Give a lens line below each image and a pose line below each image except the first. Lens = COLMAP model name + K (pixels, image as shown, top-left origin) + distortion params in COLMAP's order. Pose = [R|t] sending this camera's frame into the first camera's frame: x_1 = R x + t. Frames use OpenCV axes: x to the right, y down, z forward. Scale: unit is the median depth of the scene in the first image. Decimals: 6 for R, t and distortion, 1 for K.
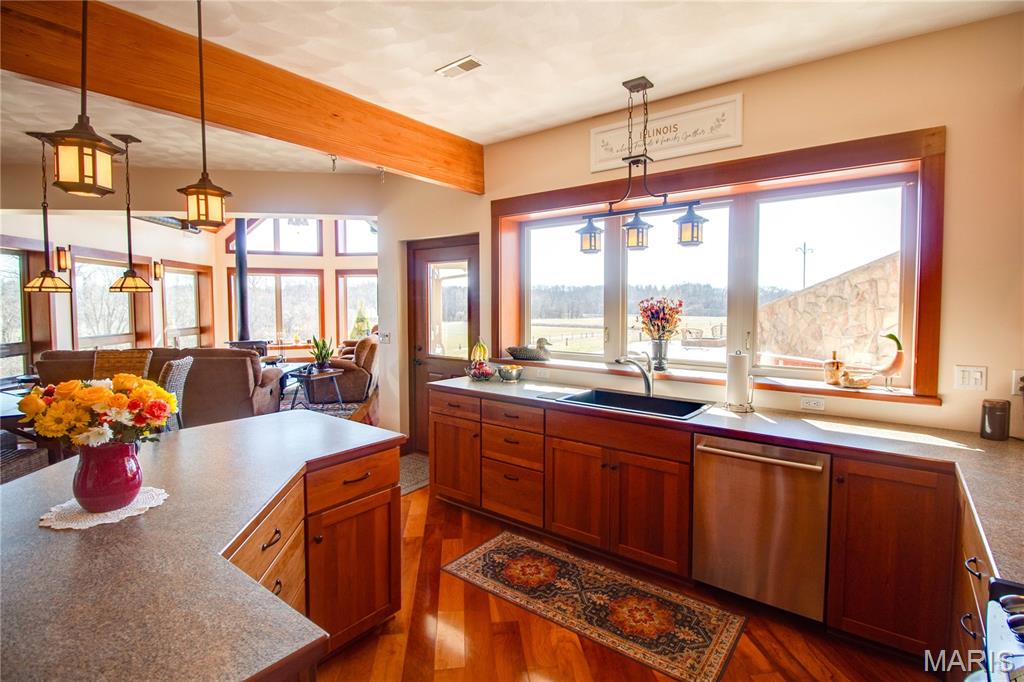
lens RADIAL K [[516.6, 0, 526.1], [0, 516.6, 325.9], [0, 0, 1]] dist [-0.028341, 0.000025]
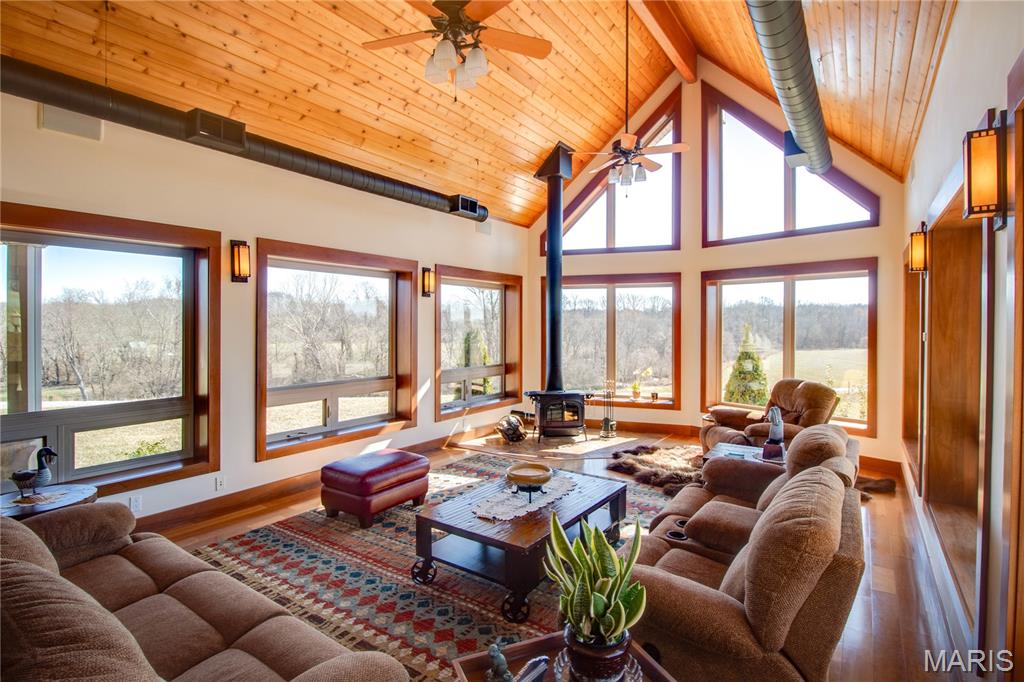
lens RADIAL K [[516.6, 0, 526.1], [0, 516.6, 325.9], [0, 0, 1]] dist [-0.028341, 0.000025]
pose [[0.766094, 0.011283, -0.642630, -0.165742], [-0.034777, 0.999109, -0.023917, -0.033427], [0.641787, 0.040672, 0.765804, 0.476400]]
